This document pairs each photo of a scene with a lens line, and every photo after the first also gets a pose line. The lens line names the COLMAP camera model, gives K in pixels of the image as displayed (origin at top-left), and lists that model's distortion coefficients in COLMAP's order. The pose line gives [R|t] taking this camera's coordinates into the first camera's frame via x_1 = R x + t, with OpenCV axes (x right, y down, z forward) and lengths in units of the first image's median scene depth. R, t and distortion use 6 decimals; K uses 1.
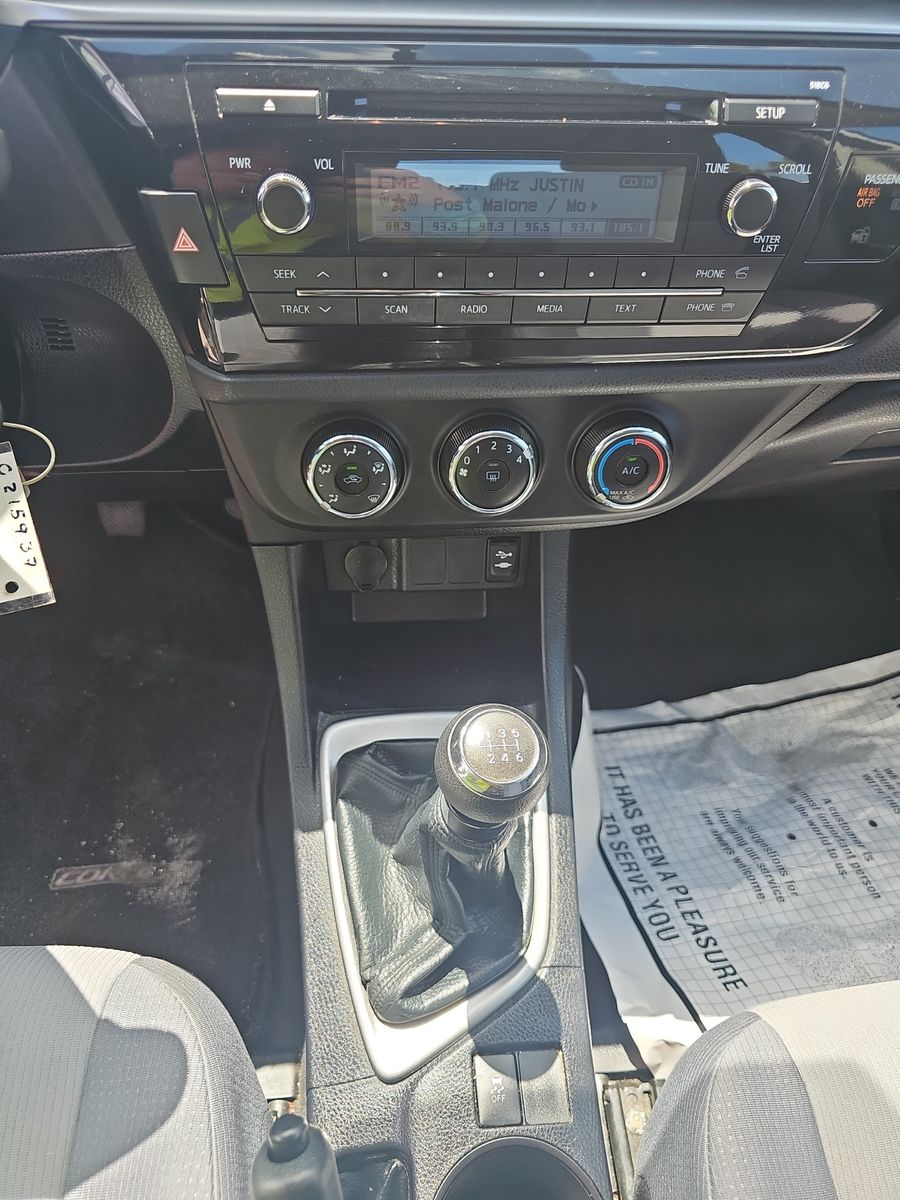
lens RADIAL K [[810.2, 0, 448.0], [0, 810.2, 601.8], [0, 0, 1]] dist [0.009416, -0.006337]
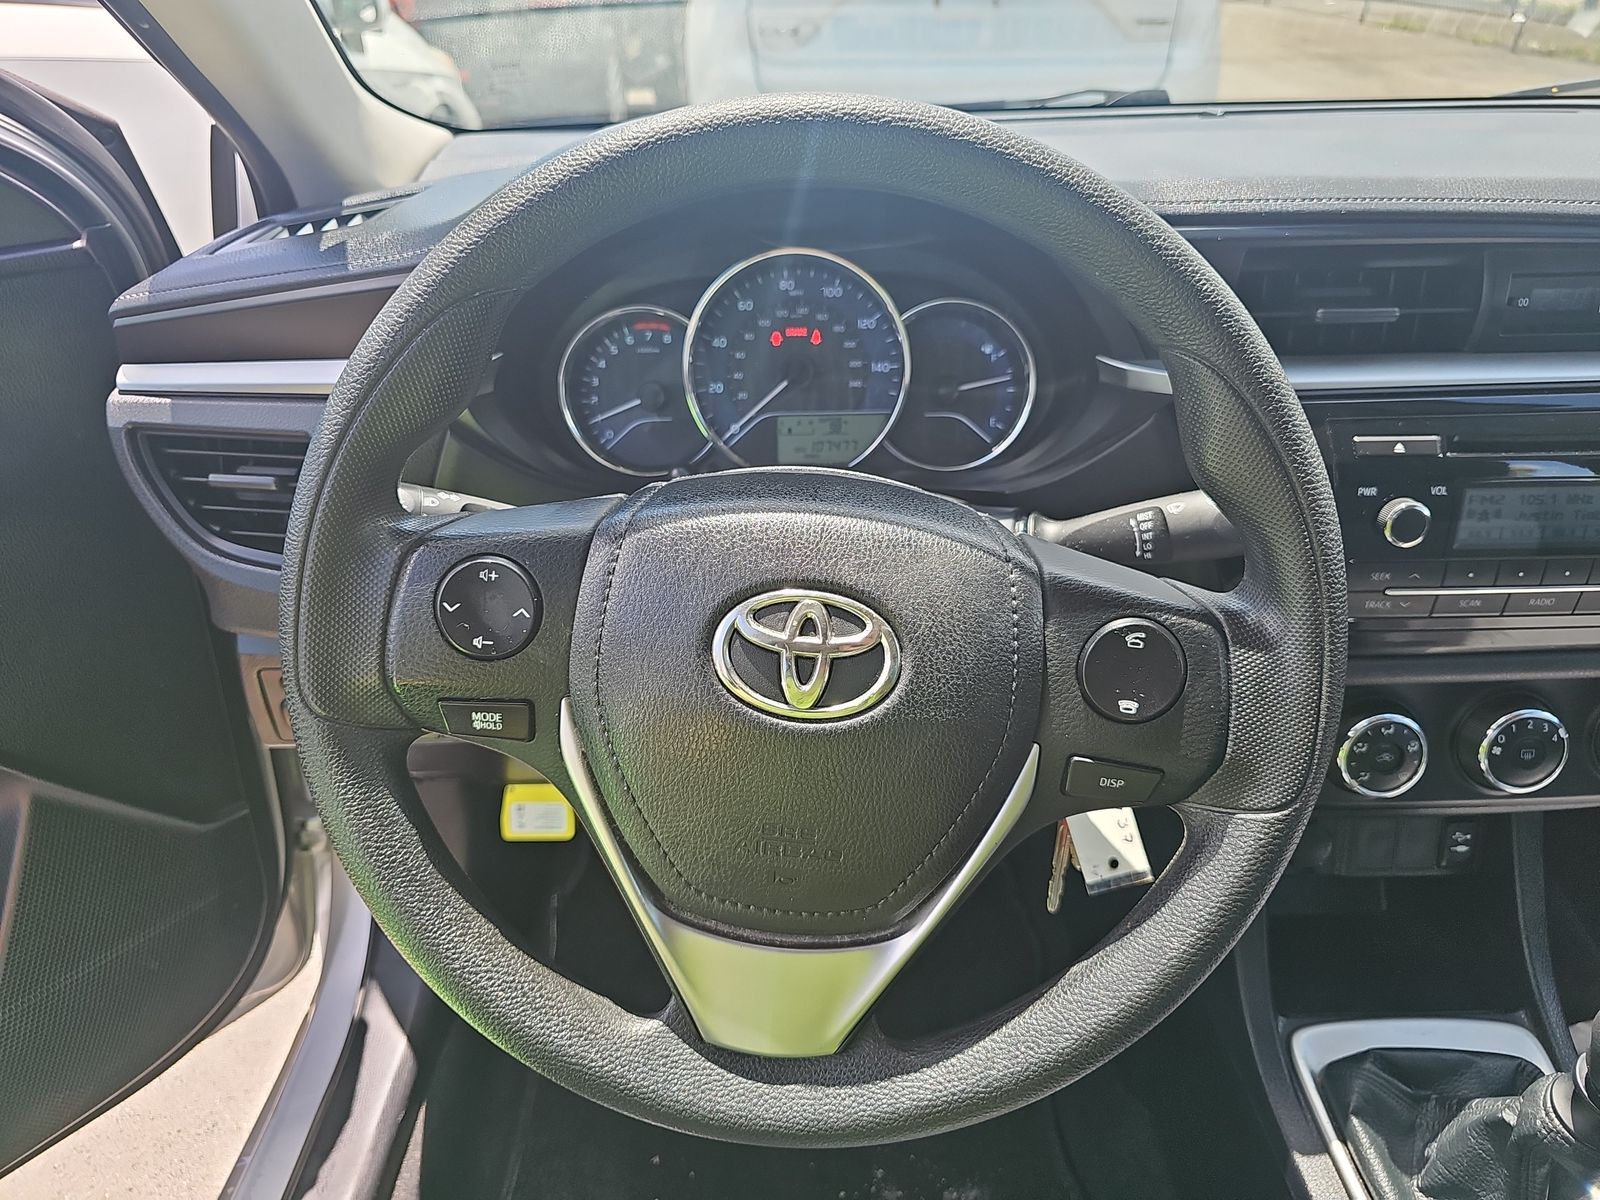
lens RADIAL K [[1080.3, 0, 802.5], [0, 1080.3, 604.4], [0, 0, 1]] dist [0.009416, -0.006337]
pose [[0.996159, -0.013765, -0.086472, -0.715999], [-0.010323, 0.962215, -0.272096, 0.038181], [0.086950, 0.271943, 0.958377, -0.401161]]
